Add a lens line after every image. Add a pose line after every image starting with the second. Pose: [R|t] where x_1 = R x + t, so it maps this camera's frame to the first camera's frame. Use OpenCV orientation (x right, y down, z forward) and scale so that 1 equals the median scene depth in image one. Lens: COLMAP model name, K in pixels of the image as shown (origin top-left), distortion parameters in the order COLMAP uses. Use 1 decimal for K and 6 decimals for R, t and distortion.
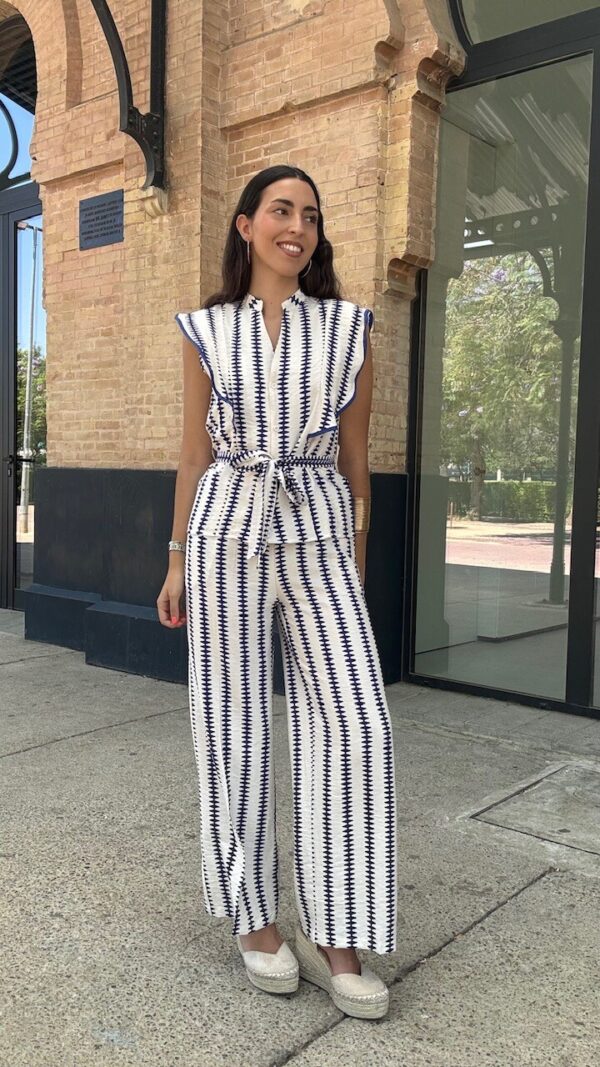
lens RADIAL K [[968.2, 0, 294.0], [0, 968.2, 531.7], [0, 0, 1]] dist [0.151856, -0.041098]
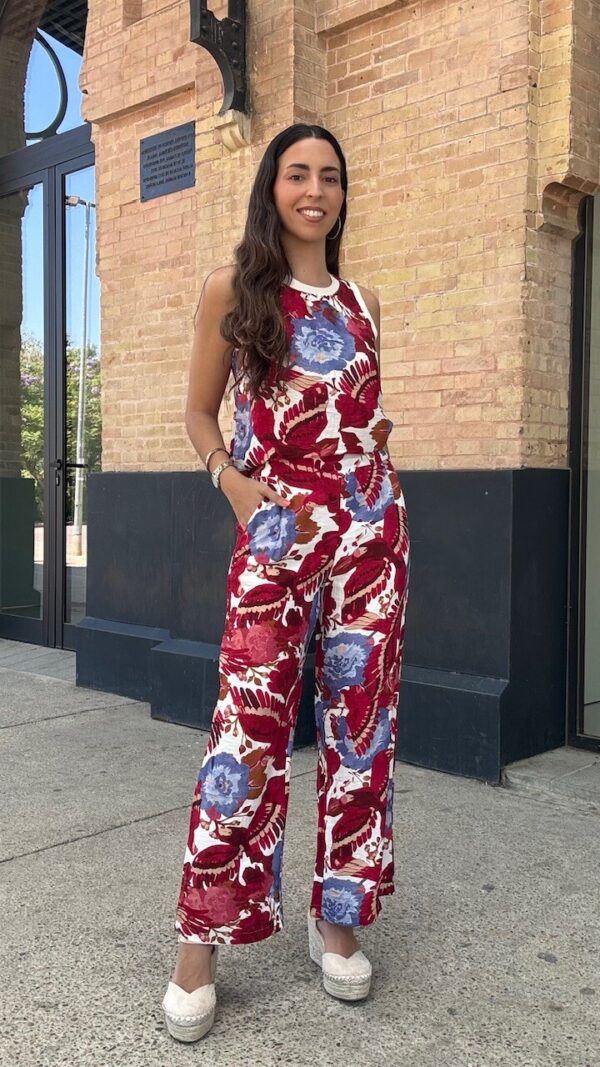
lens RADIAL K [[972.6, 0, 295.7], [0, 972.6, 527.9], [0, 0, 1]] dist [0.159439, -0.043300]
pose [[0.998441, -0.013452, -0.054168, -0.053502], [0.011736, 0.999423, -0.031870, 0.008383], [0.054565, 0.031185, 0.998023, 0.218765]]
